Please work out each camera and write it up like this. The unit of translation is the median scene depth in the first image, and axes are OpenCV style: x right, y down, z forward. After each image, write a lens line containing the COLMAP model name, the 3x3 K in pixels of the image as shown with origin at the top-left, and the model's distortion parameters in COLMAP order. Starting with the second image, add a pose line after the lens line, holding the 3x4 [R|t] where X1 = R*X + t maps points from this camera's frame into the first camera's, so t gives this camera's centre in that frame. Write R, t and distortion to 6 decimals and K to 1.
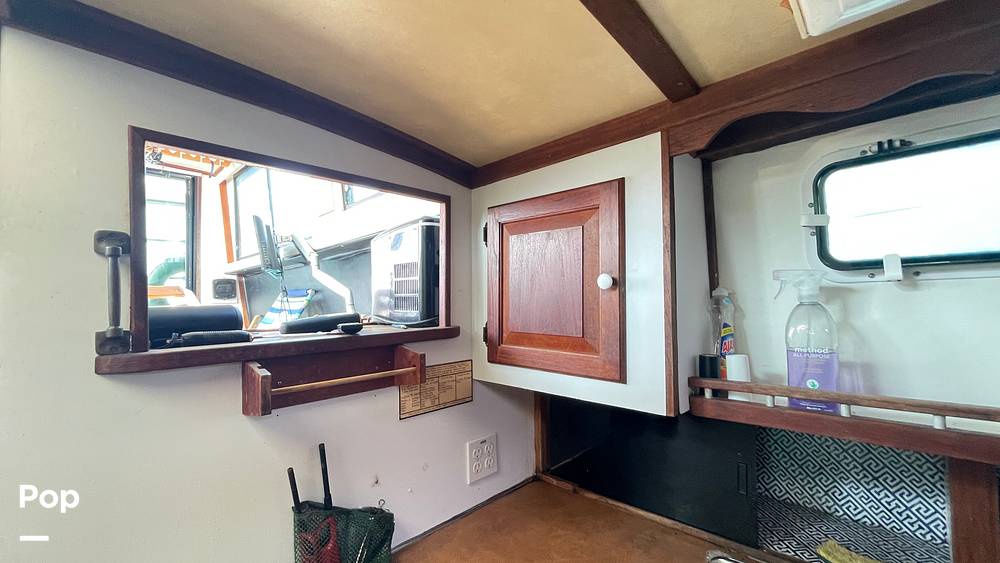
lens RADIAL K [[407.7, 0, 498.4], [0, 407.7, 287.5], [0, 0, 1]] dist [0.000538, 0.000174]
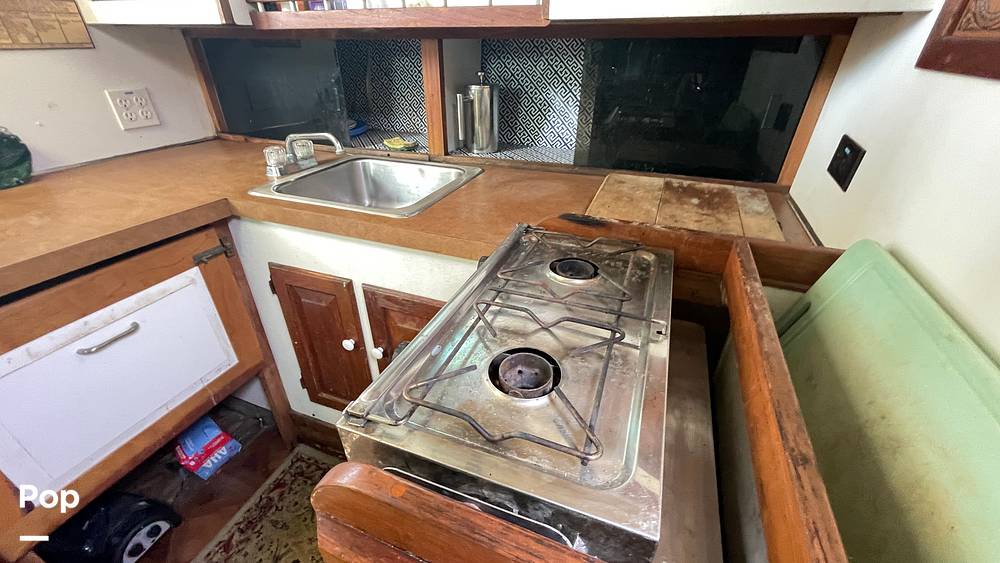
lens RADIAL K [[407.7, 0, 498.4], [0, 407.7, 287.5], [0, 0, 1]] dist [0.000538, 0.000174]
pose [[0.927705, -0.175571, 0.329450, 0.440731], [-0.031634, 0.842357, 0.537990, 0.200785], [-0.371970, -0.509518, 0.775905, -0.498868]]
